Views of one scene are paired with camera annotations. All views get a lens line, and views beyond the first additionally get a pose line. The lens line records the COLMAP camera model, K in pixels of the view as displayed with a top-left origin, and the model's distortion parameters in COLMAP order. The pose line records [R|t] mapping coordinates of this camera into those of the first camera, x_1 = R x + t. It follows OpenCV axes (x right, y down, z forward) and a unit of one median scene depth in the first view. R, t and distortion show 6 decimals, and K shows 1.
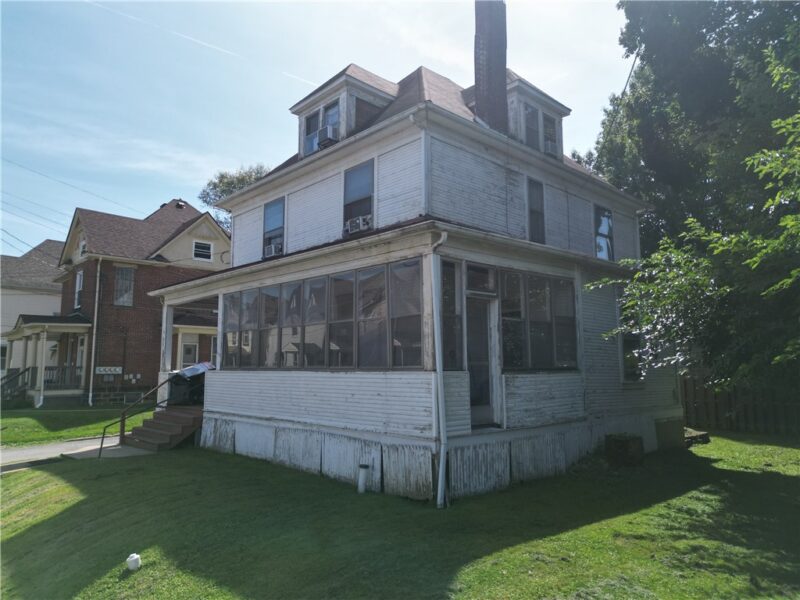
lens RADIAL K [[561.3, 0, 400.0], [0, 561.3, 300.0], [0, 0, 1]] dist [0.094974, -0.107393]
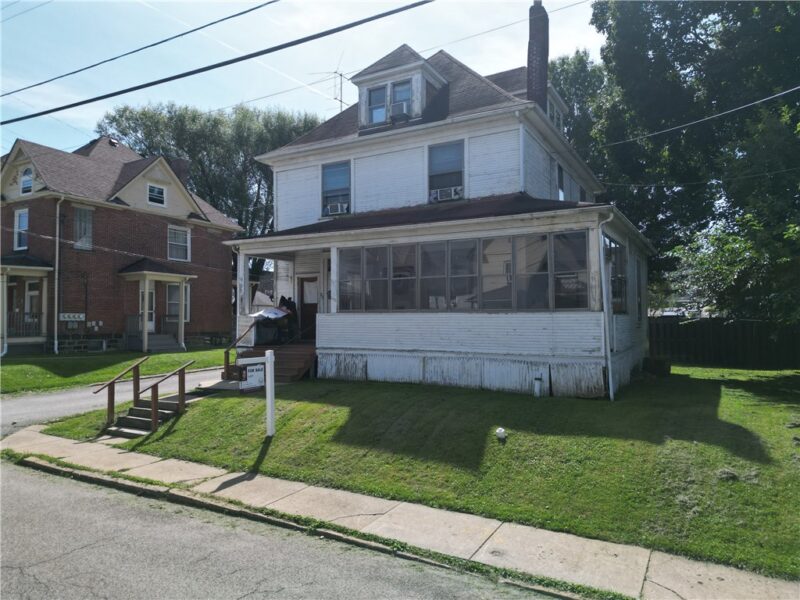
lens RADIAL K [[561.3, 0, 400.0], [0, 561.3, 300.0], [0, 0, 1]] dist [0.094974, -0.107393]
pose [[0.952705, 0.010687, 0.303709, -0.503888], [-0.035761, 0.996381, 0.077117, 0.002766], [-0.301785, -0.084330, 0.949639, -0.126348]]
